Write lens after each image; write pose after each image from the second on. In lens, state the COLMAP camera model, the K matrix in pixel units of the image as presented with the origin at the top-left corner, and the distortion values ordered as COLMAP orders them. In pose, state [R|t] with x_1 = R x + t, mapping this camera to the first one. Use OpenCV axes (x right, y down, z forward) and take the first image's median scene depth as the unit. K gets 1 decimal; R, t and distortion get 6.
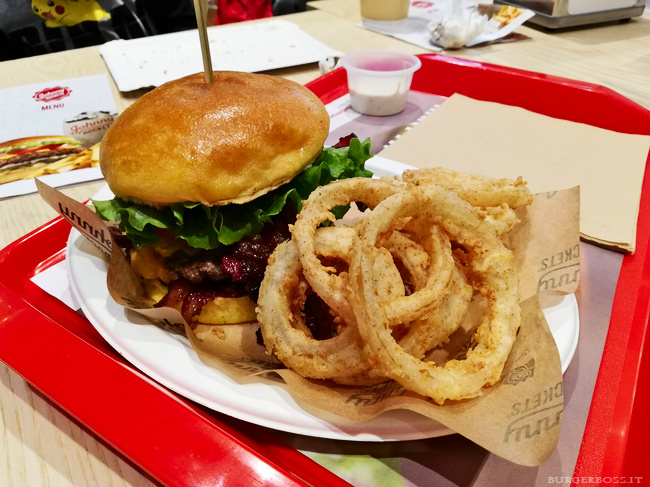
lens RADIAL K [[493.1, 0, 325.0], [0, 493.1, 243.5], [0, 0, 1]] dist [-0.000885, -0.000028]
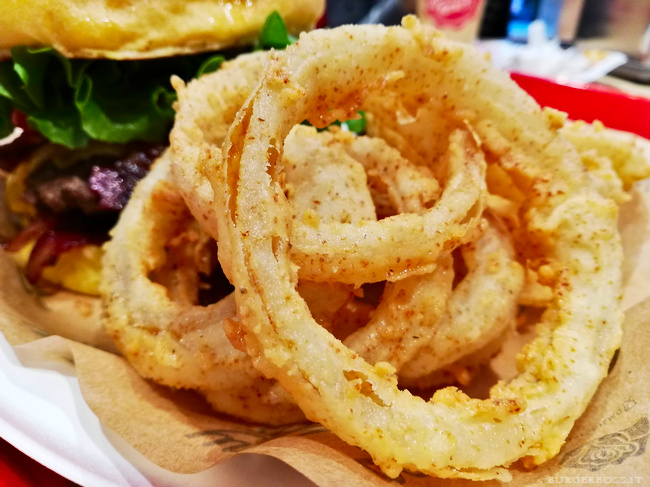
lens RADIAL K [[534.8, 0, 325.0], [0, 534.8, 243.5], [0, 0, 1]] dist [-0.039601, -0.012504]
pose [[0.979222, 0.138275, -0.148341, 0.188437], [-0.160969, 0.974896, -0.153839, 0.188628], [0.123345, 0.174521, 0.976897, 0.475119]]
